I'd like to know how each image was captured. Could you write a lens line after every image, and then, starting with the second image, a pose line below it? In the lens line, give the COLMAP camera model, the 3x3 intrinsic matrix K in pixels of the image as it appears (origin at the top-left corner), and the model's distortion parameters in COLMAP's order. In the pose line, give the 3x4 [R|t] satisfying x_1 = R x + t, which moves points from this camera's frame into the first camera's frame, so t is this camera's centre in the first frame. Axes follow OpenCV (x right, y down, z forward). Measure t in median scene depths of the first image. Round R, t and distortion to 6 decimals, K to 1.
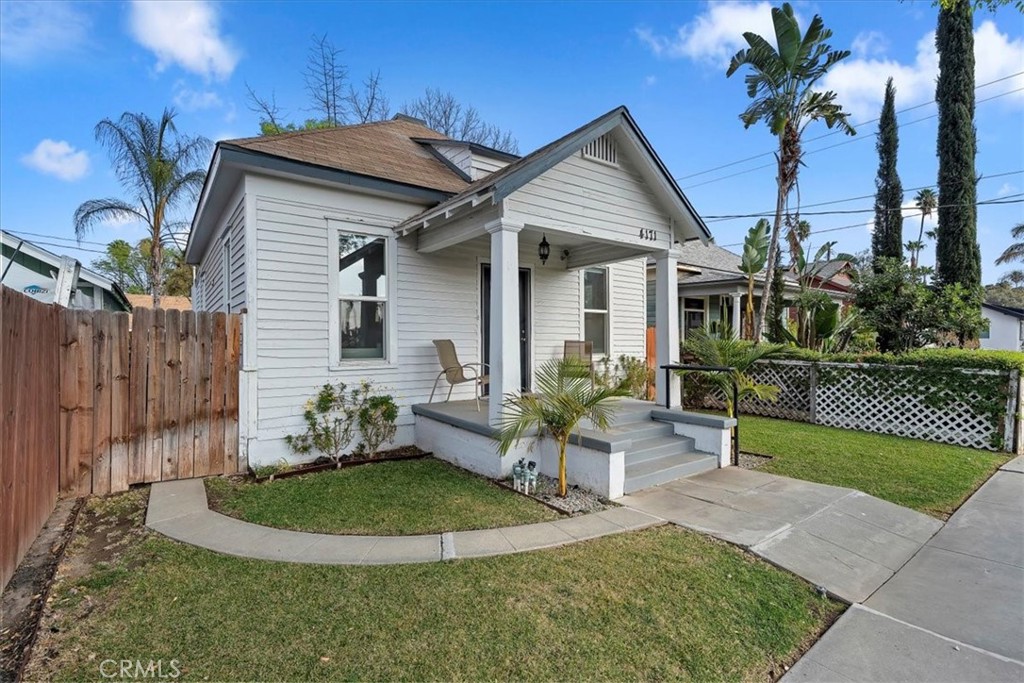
lens RADIAL K [[470.2, 0, 506.2], [0, 470.2, 340.4], [0, 0, 1]] dist [0.004655, 0.000115]
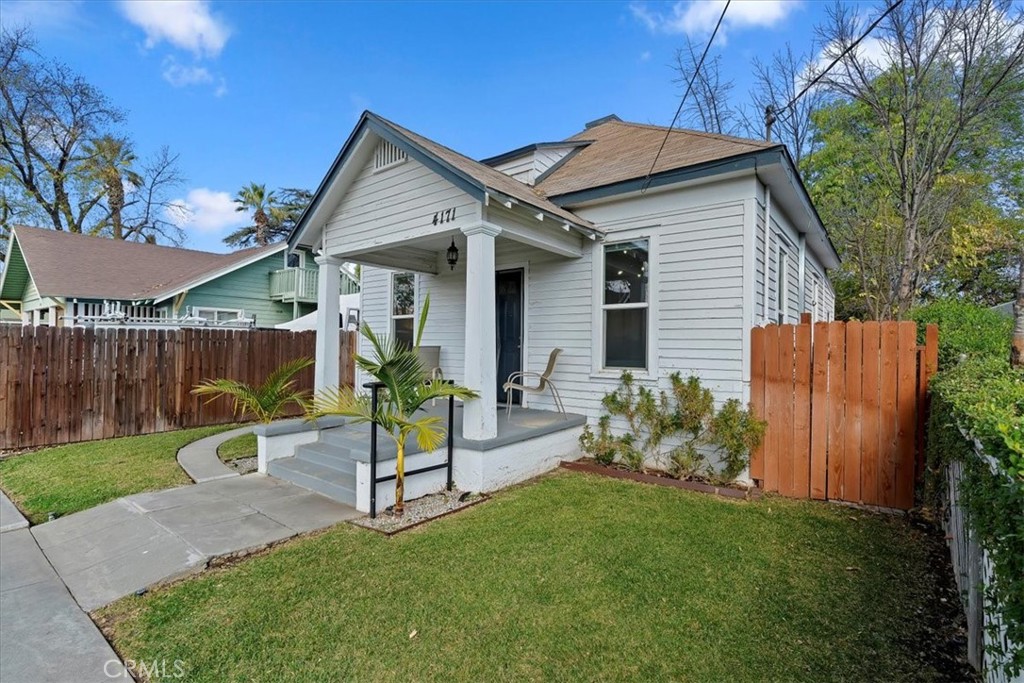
lens RADIAL K [[470.2, 0, 492.5], [0, 470.2, 339.1], [0, 0, 1]] dist [0.004655, 0.000115]
pose [[0.244311, -0.011325, -0.969631, 0.984600], [-0.007315, 0.999882, -0.013521, -0.004130], [0.969669, 0.010396, 0.244199, 0.791302]]
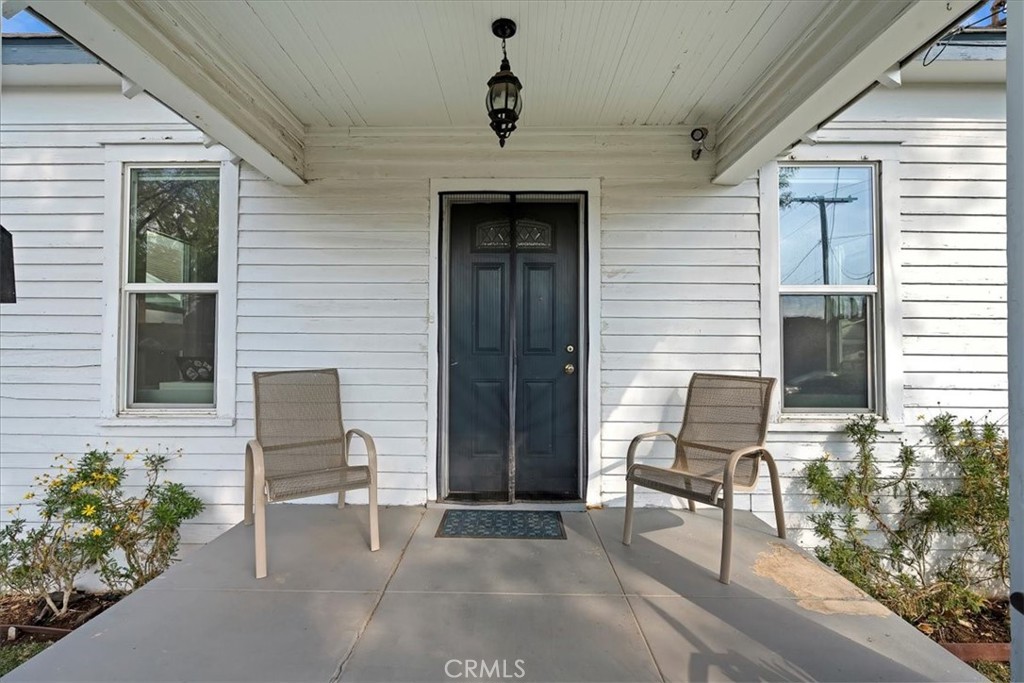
lens RADIAL K [[470.2, 0, 509.8], [0, 470.2, 342.0], [0, 0, 1]] dist [0.004655, 0.000115]
pose [[0.799056, -0.012508, -0.601126, 0.259961], [-0.002761, 0.999697, -0.024471, -0.015592], [0.601250, 0.021213, 0.798779, 0.700375]]
